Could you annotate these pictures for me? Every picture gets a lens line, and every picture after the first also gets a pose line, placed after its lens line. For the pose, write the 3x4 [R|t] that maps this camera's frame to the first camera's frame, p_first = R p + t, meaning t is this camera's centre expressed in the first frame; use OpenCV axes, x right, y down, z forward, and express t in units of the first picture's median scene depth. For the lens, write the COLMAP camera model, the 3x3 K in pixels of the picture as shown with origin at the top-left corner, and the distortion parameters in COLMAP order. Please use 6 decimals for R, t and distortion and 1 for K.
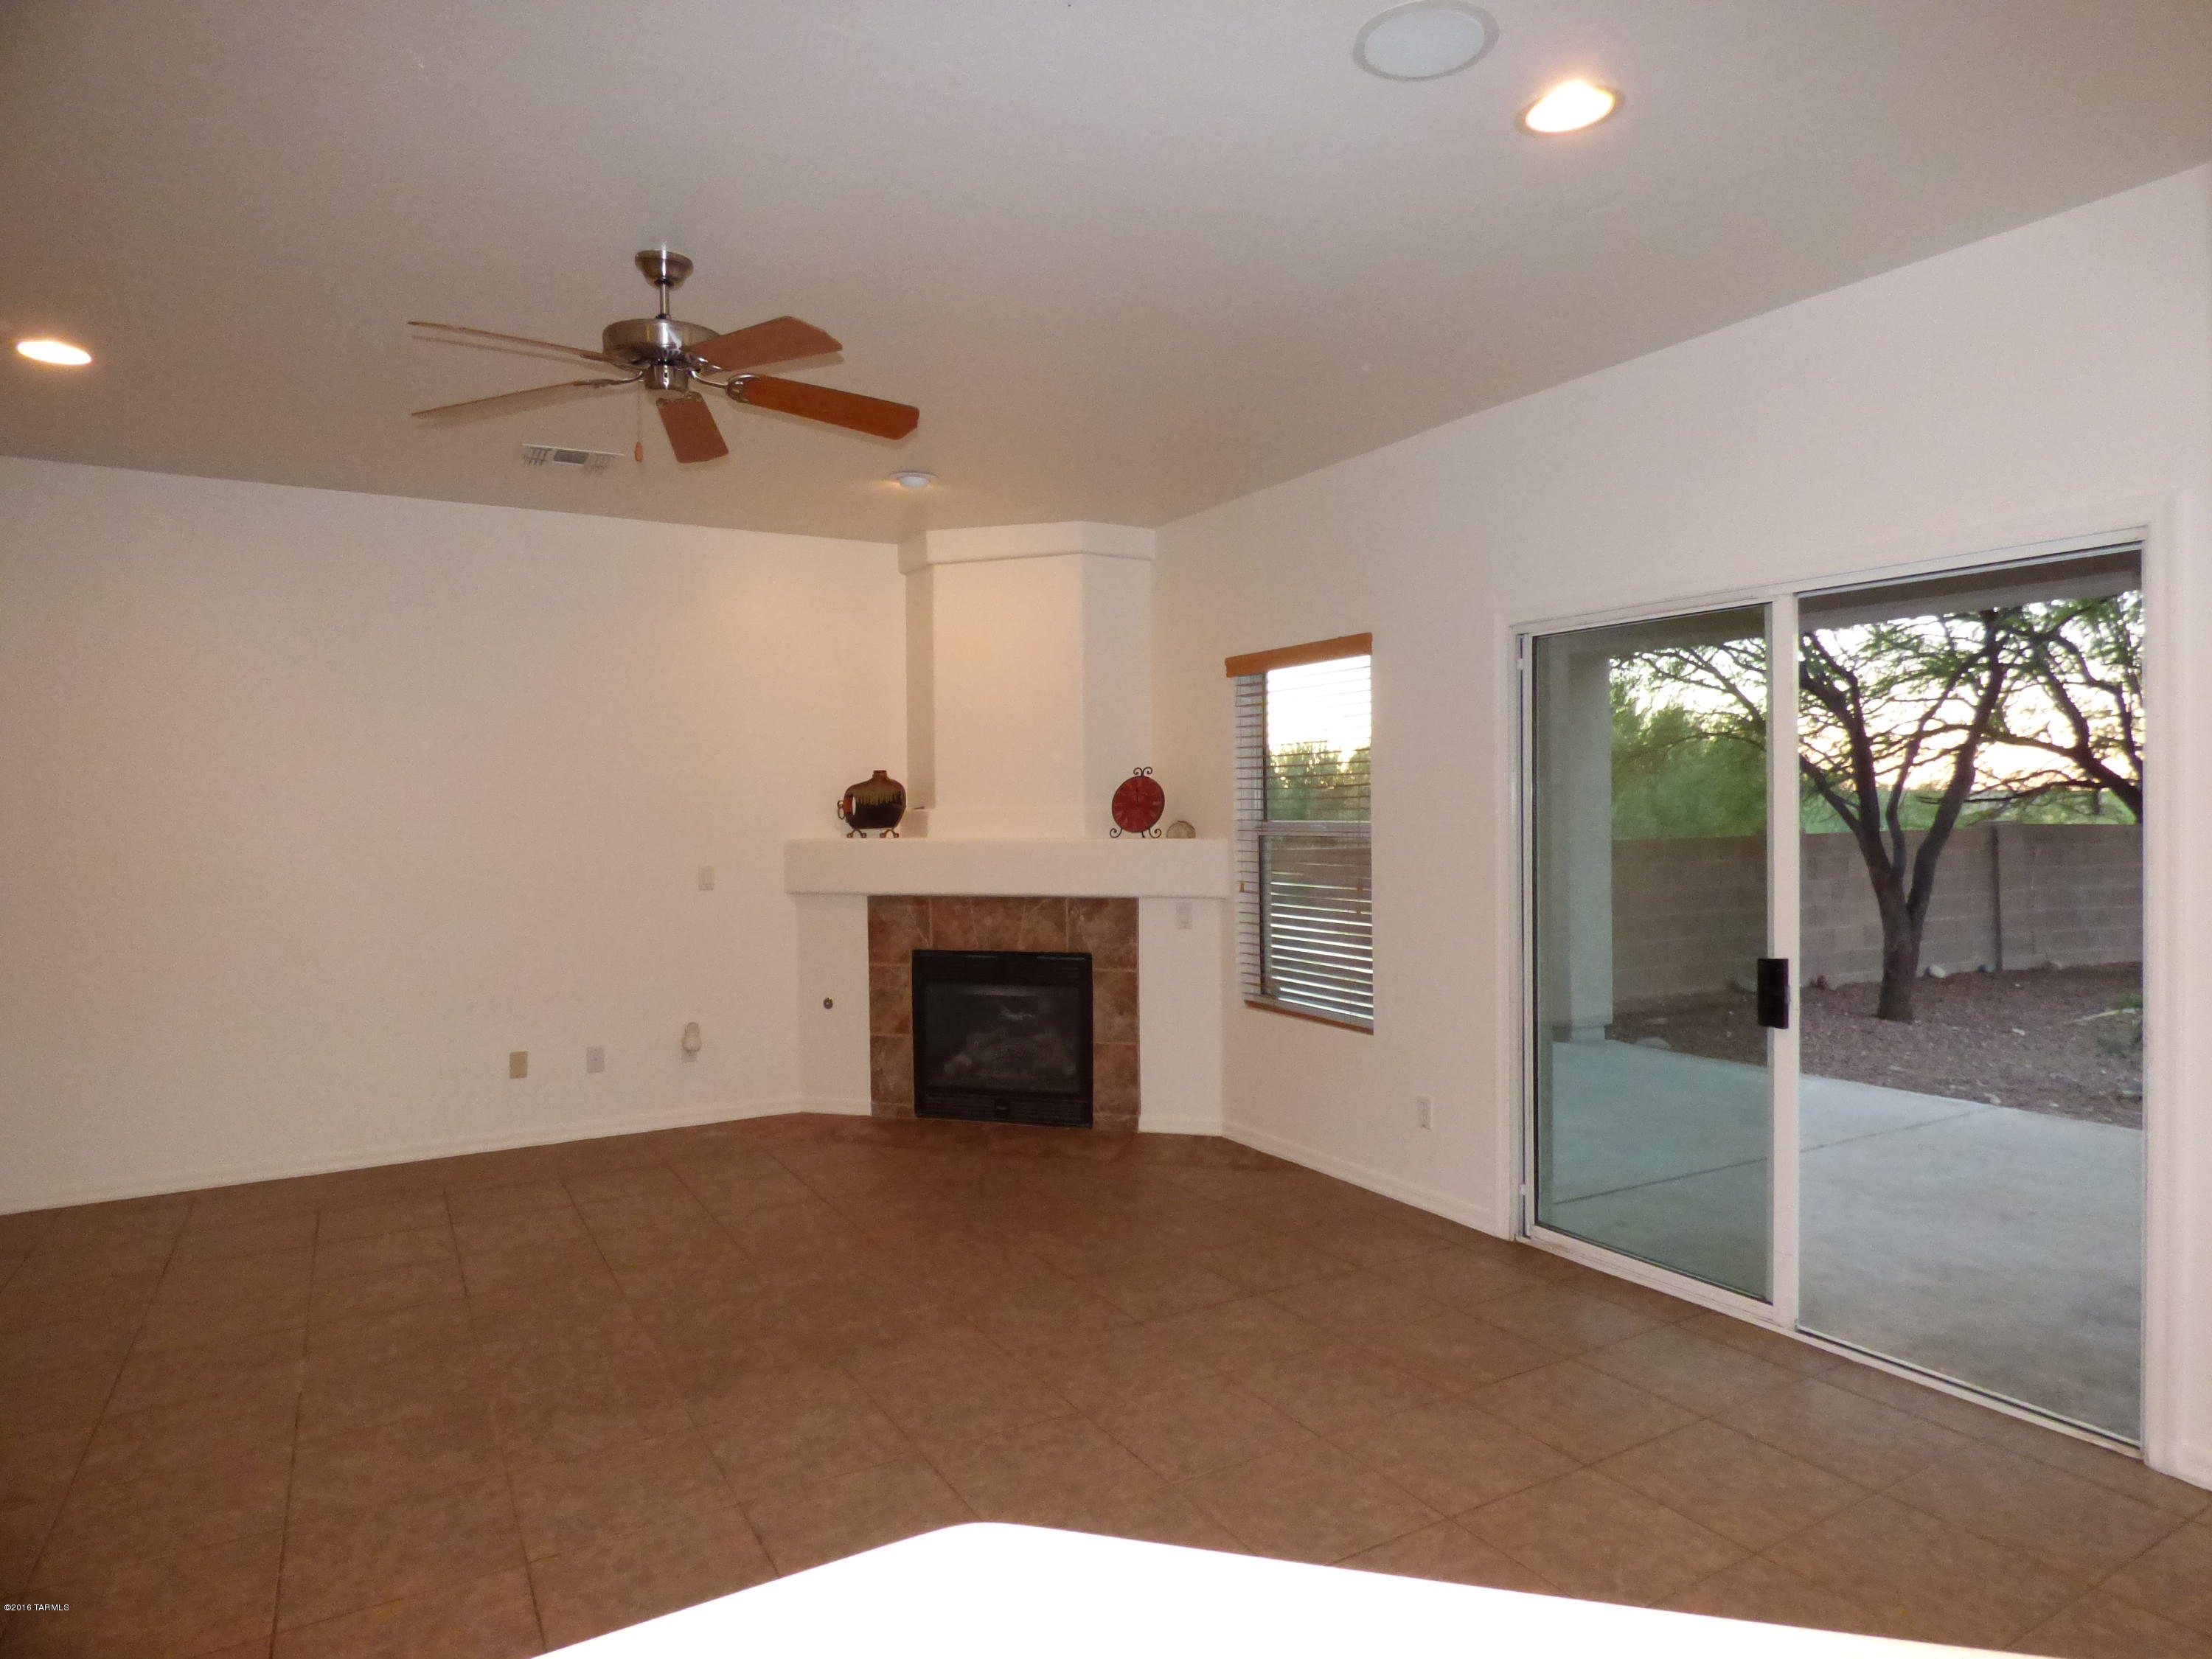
lens RADIAL K [[1313.4, 0, 1081.1], [0, 1313.4, 840.1], [0, 0, 1]] dist [0.044233, 0.000796]
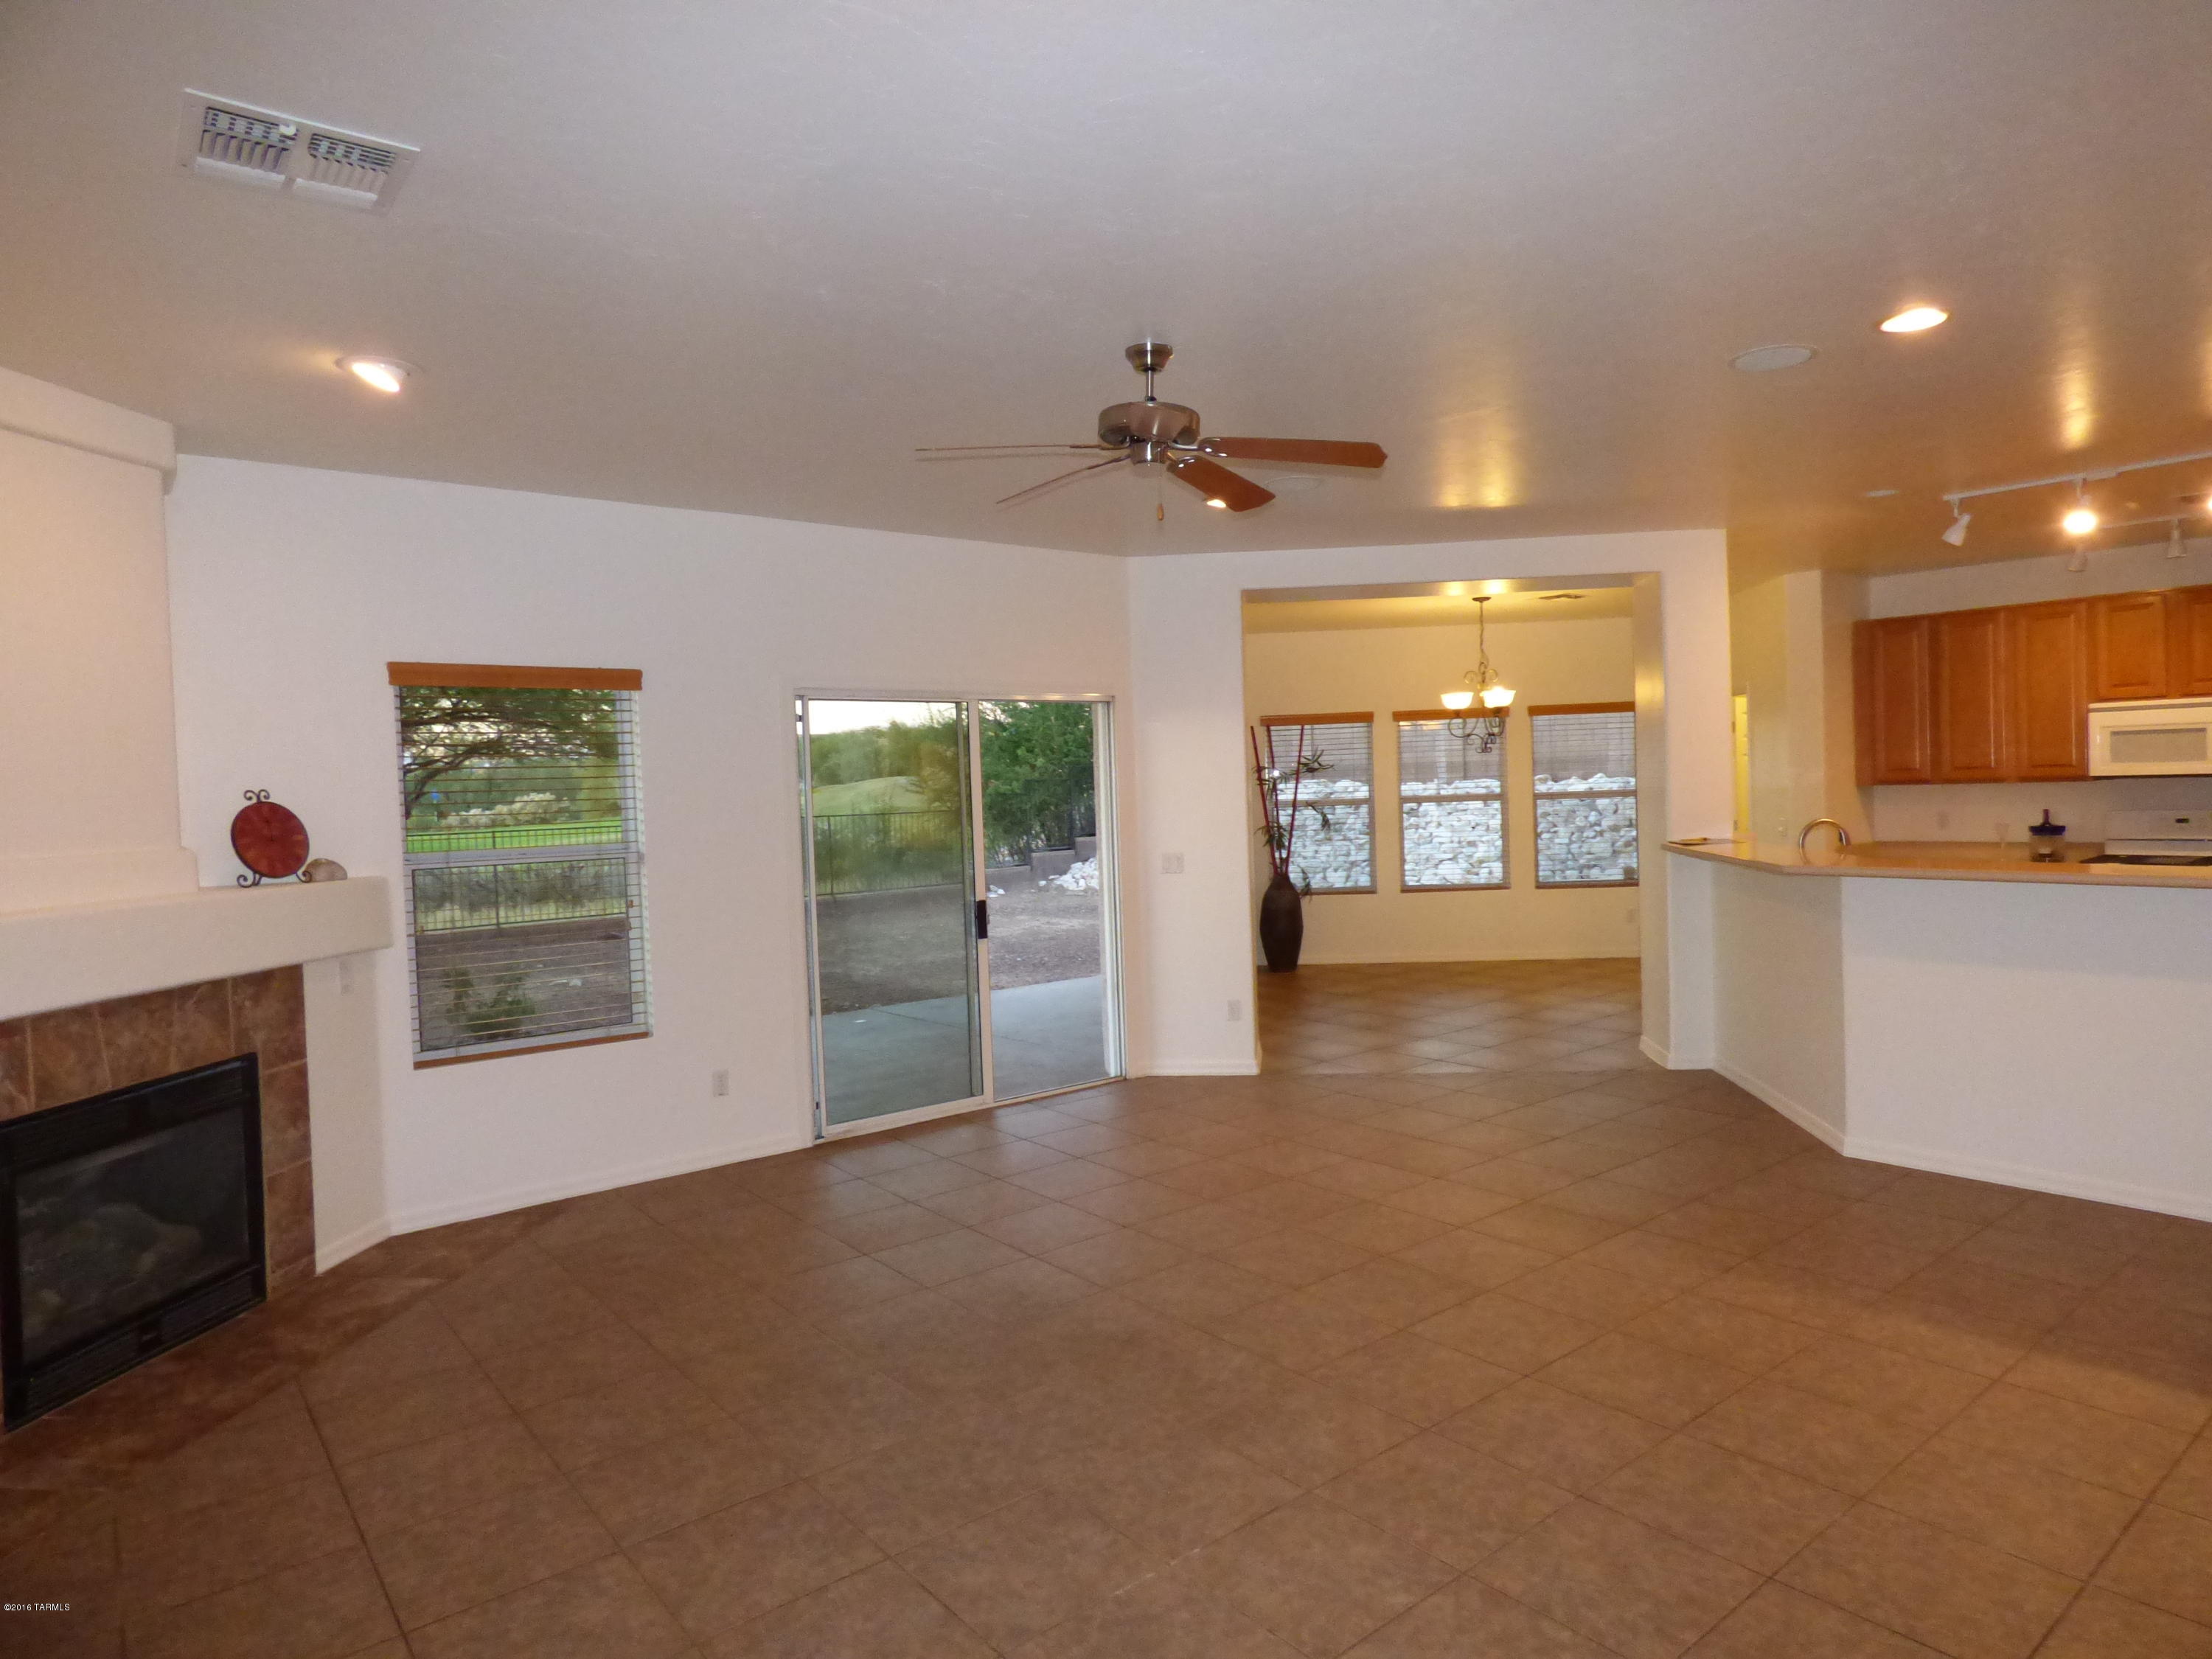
lens RADIAL K [[1302.3, 0, 1128.4], [0, 1302.3, 820.5], [0, 0, 1]] dist [-0.004674, -0.001012]
pose [[-0.185508, -0.009133, 0.982600, -0.757152], [0.057240, 0.998158, 0.020084, -0.024827], [-0.980974, 0.059969, -0.184644, 0.658978]]
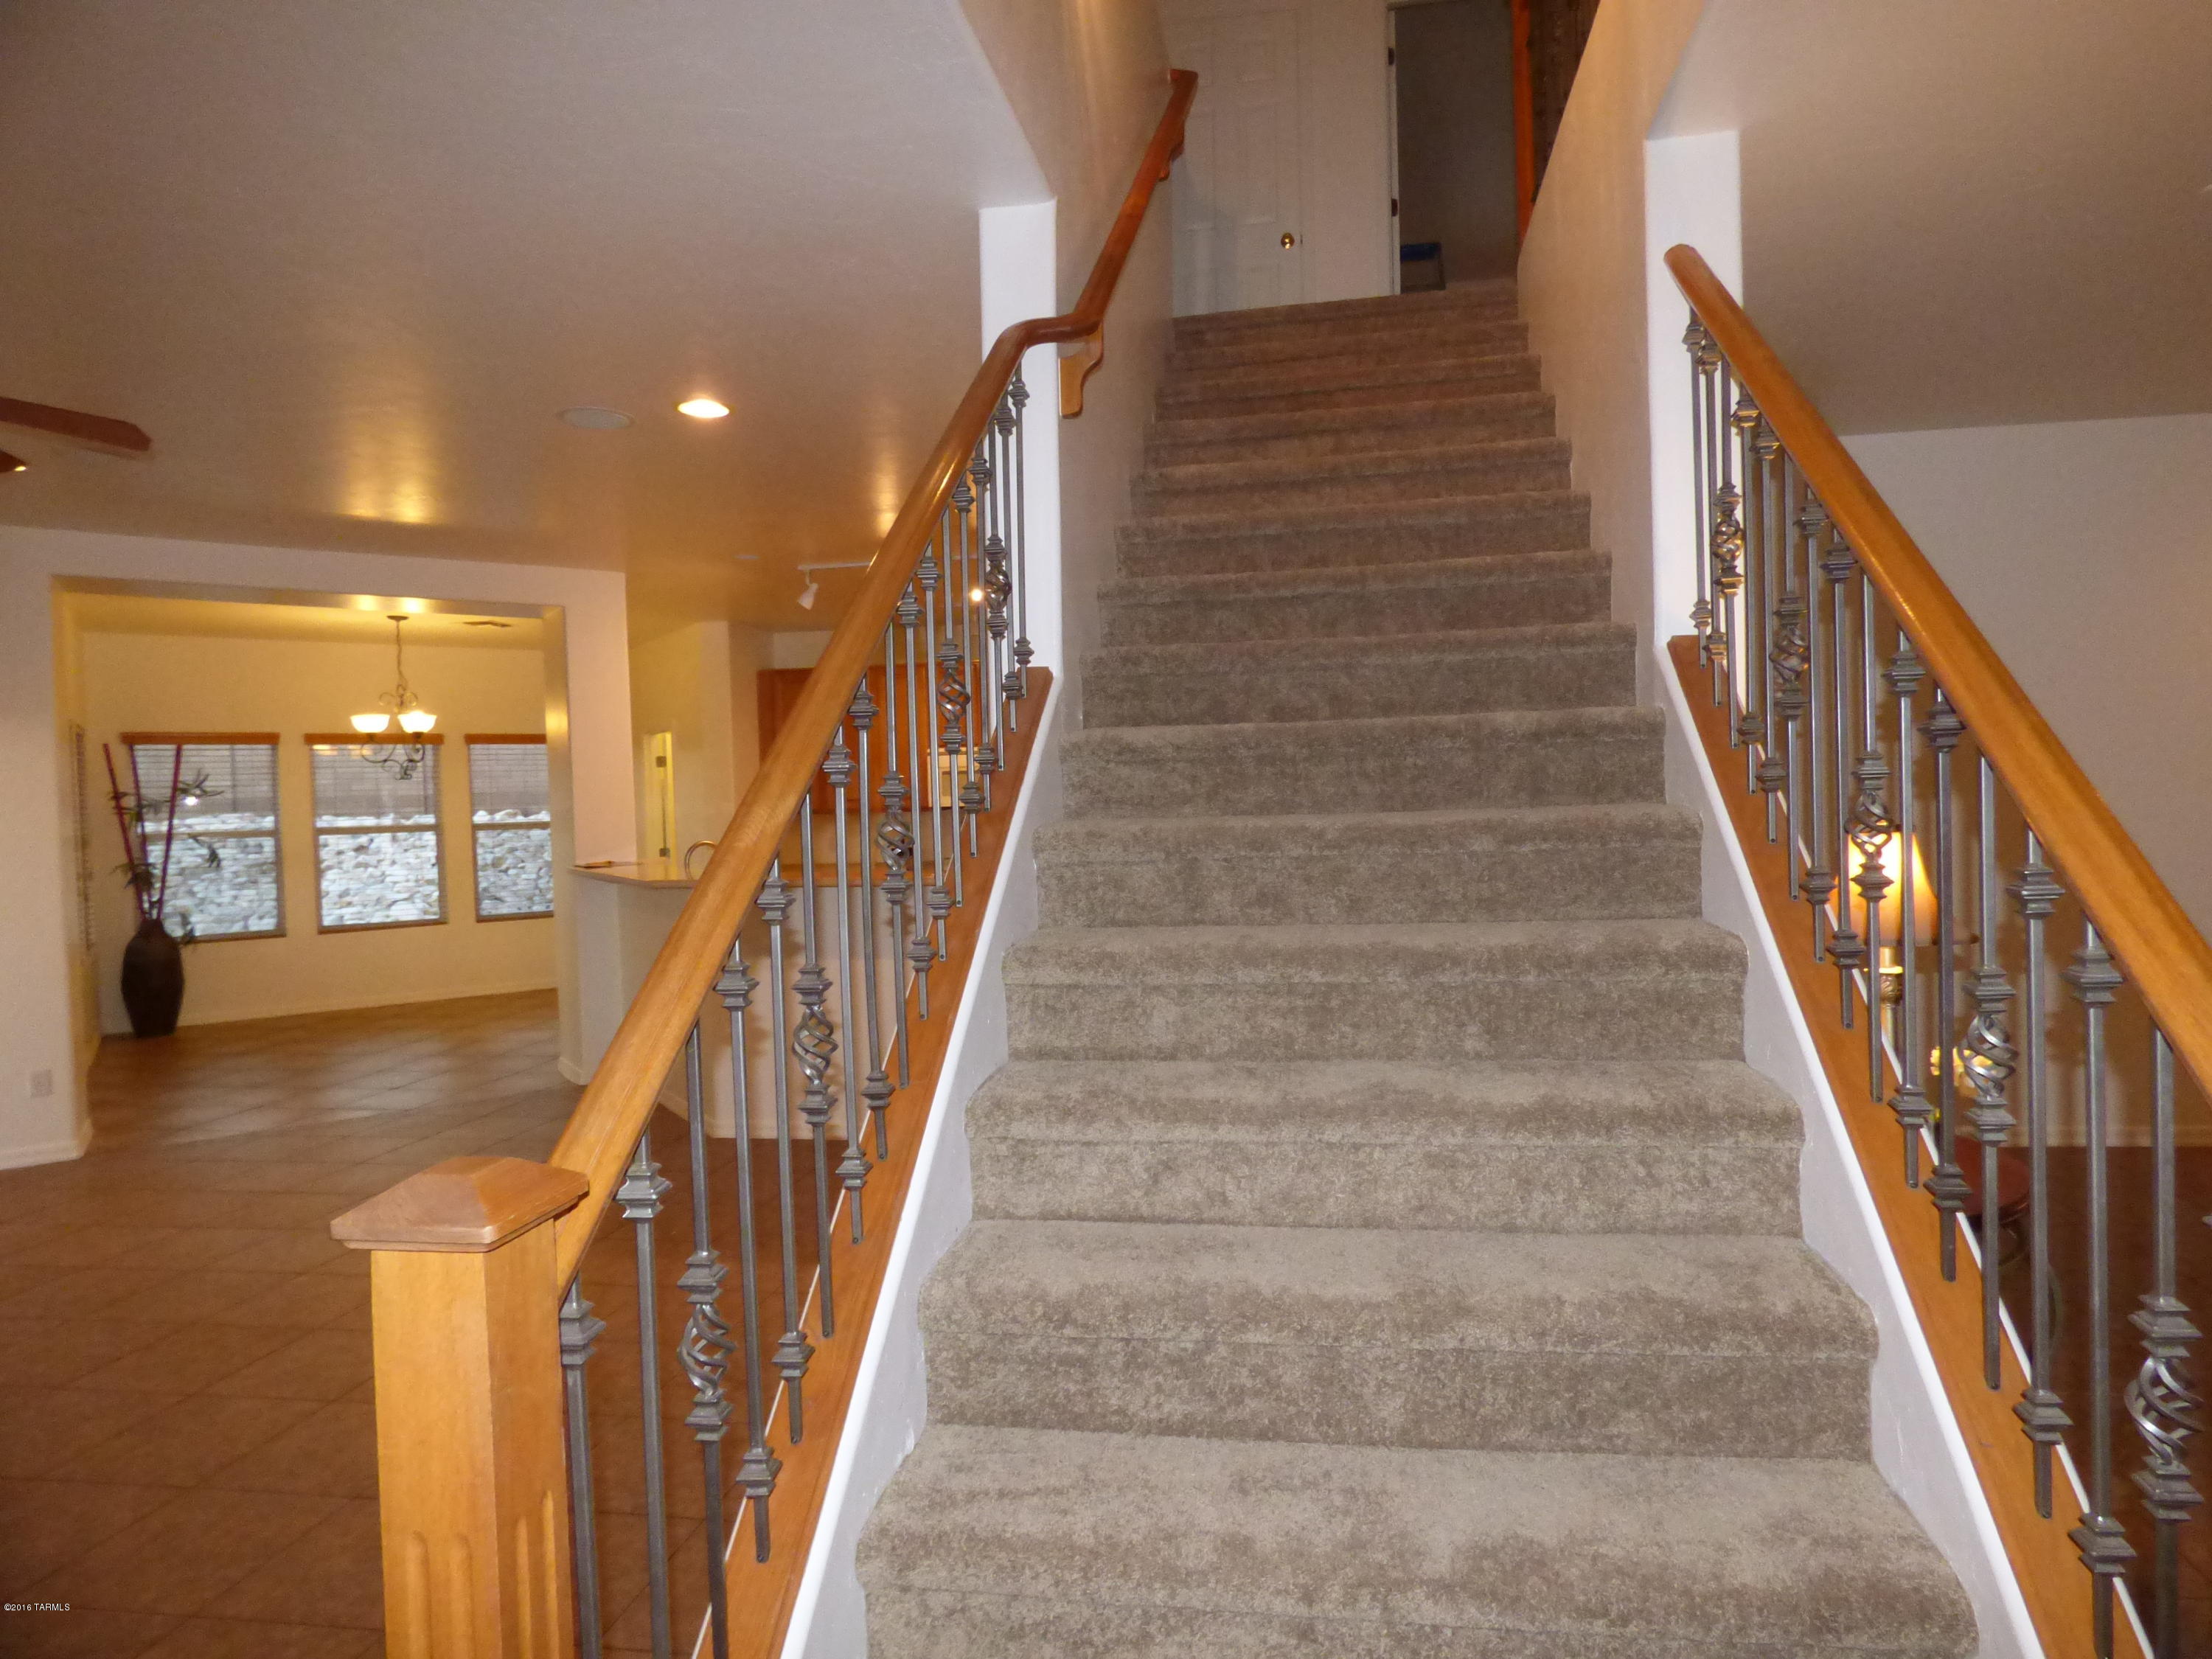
lens RADIAL K [[1310.9, 0, 1106.0], [0, 1310.9, 829.5], [0, 0, 1]] dist [0.000045, 0.001284]
pose [[-0.775859, 0.016756, 0.630684, -0.842900], [0.049744, 0.998160, 0.034676, -0.008902], [-0.628942, 0.058276, -0.775265, 0.612462]]
